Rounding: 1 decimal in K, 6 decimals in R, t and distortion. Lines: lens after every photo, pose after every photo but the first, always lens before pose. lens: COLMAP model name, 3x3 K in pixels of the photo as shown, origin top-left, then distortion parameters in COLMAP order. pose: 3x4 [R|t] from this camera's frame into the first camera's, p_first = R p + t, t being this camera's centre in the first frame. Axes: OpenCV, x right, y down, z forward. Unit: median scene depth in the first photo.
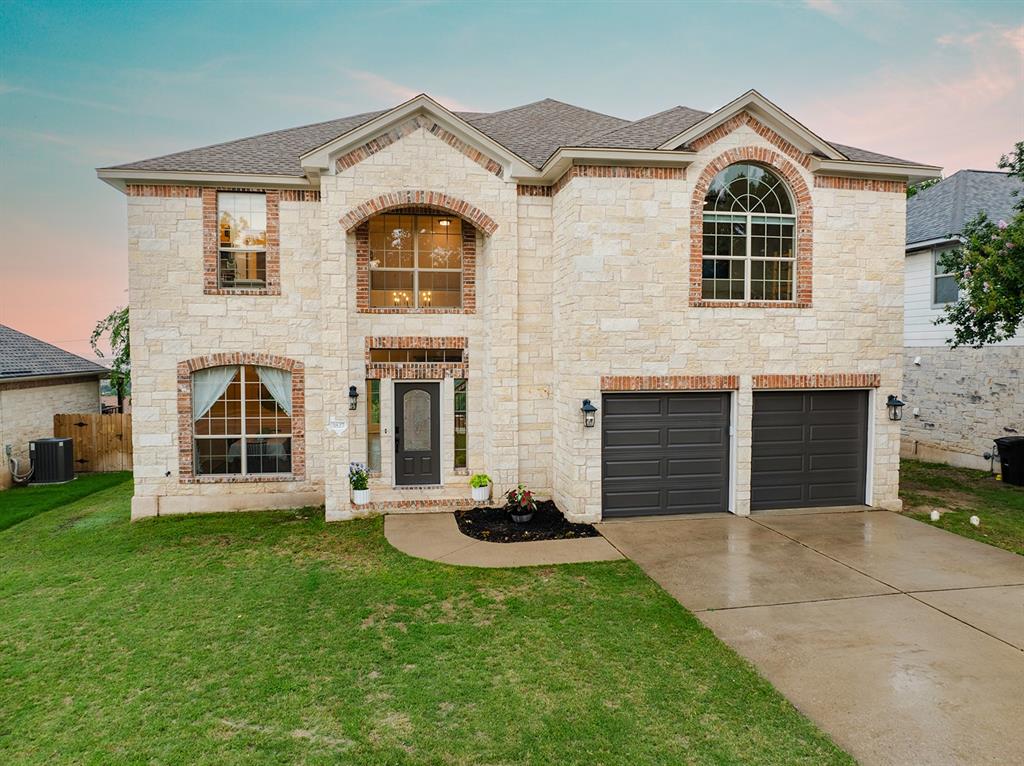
lens RADIAL K [[723.9, 0, 512.0], [0, 723.9, 383.0], [0, 0, 1]] dist [-0.035944, -0.002834]
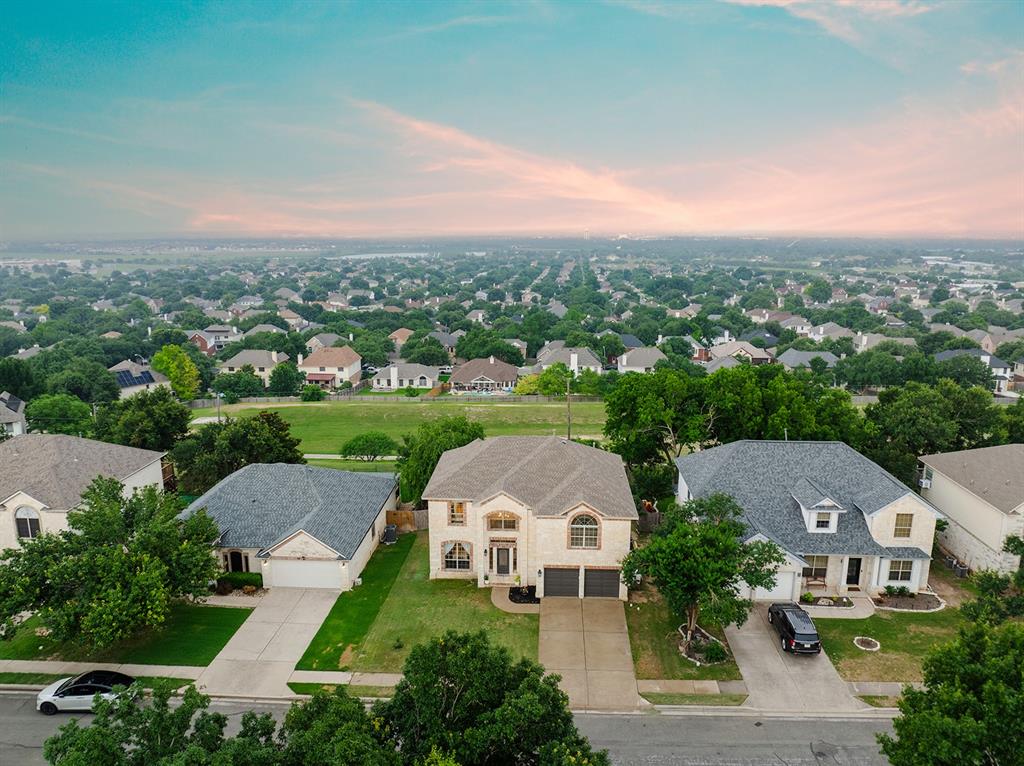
lens RADIAL K [[723.9, 0, 512.0], [0, 723.9, 383.0], [0, 0, 1]] dist [-0.035944, -0.002834]
pose [[0.973841, 0.049950, -0.221672, 0.751631], [-0.011514, 0.985134, 0.171400, -1.603524], [0.226938, -0.164364, 0.959939, -2.597871]]
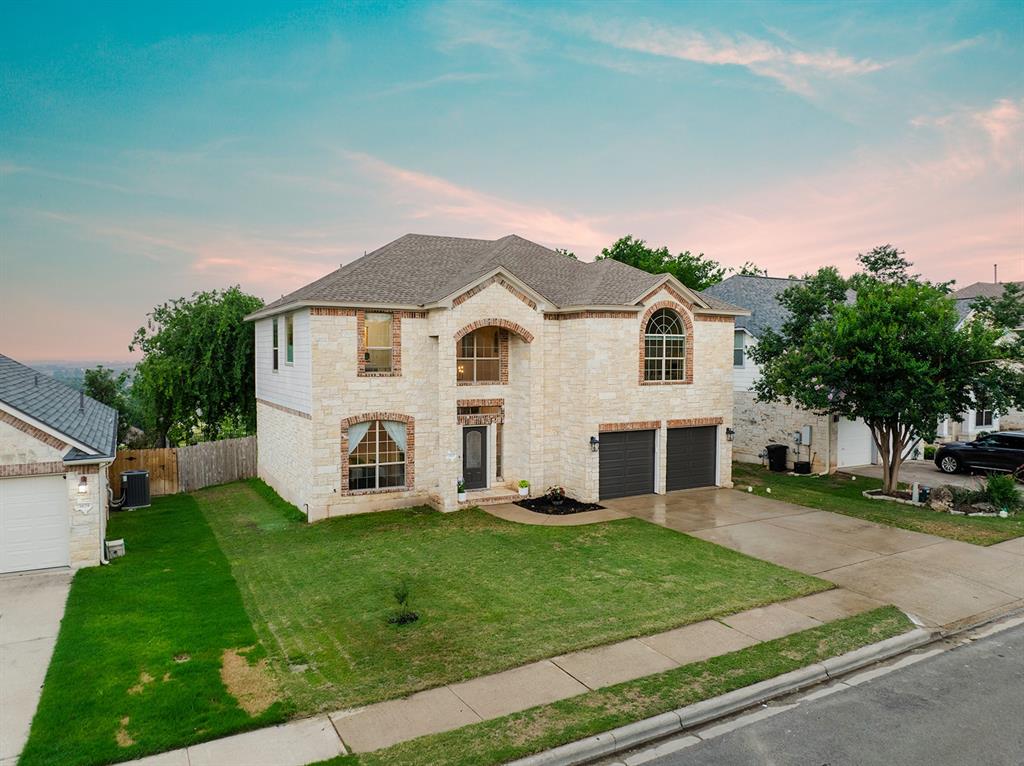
lens RADIAL K [[723.9, 0, 512.0], [0, 723.9, 383.0], [0, 0, 1]] dist [-0.035944, -0.002834]
pose [[0.947335, -0.009859, 0.320092, -0.645939], [0.011456, 0.999930, -0.003105, -0.105168], [-0.320038, 0.006609, 0.947382, -0.657682]]
